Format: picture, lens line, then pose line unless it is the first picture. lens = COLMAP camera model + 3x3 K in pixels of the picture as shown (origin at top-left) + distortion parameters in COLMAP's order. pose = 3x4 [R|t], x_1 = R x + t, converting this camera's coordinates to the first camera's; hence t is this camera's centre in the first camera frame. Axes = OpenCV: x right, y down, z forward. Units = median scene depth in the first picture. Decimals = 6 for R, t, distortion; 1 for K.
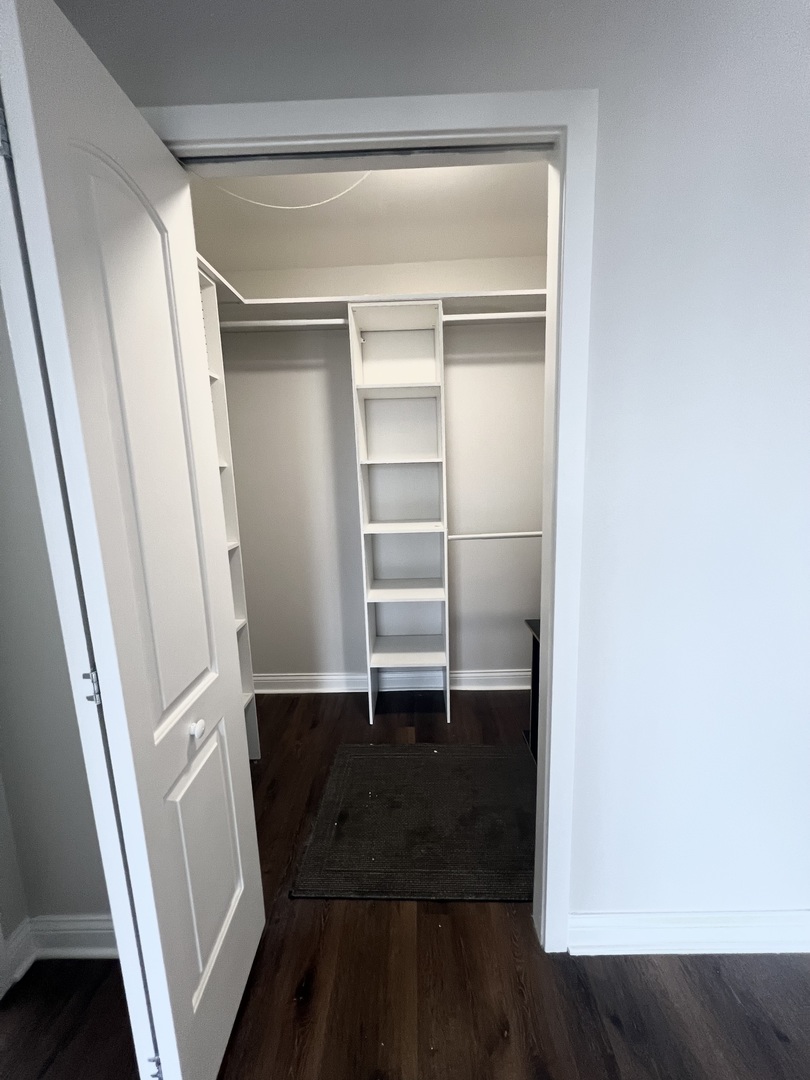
lens RADIAL K [[431.3, 0, 405.0], [0, 431.3, 540.0], [0, 0, 1]] dist [0.000472, 0.000249]
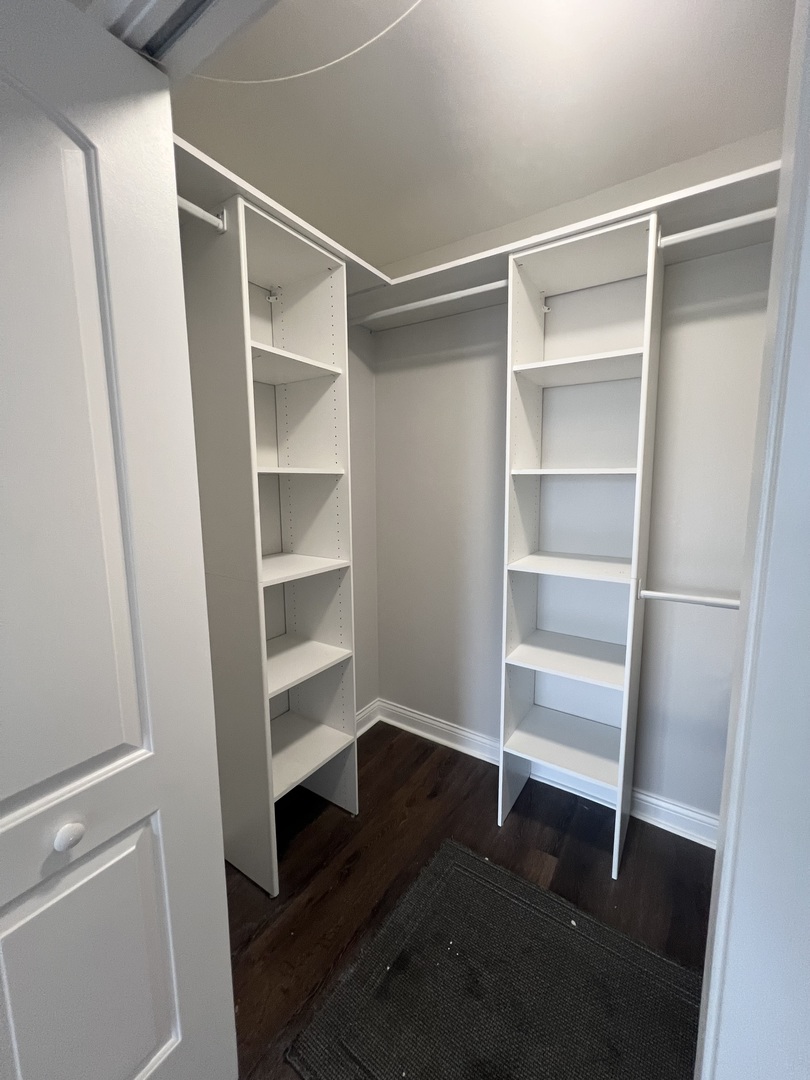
lens RADIAL K [[430.6, 0, 407.6], [0, 430.6, 535.8], [0, 0, 1]] dist [-0.002535, -0.000291]
pose [[0.844011, 0.098342, -0.527233, 0.137326], [-0.114483, 0.993423, 0.002029, -0.052164], [0.523964, 0.058647, 0.849719, 0.284588]]
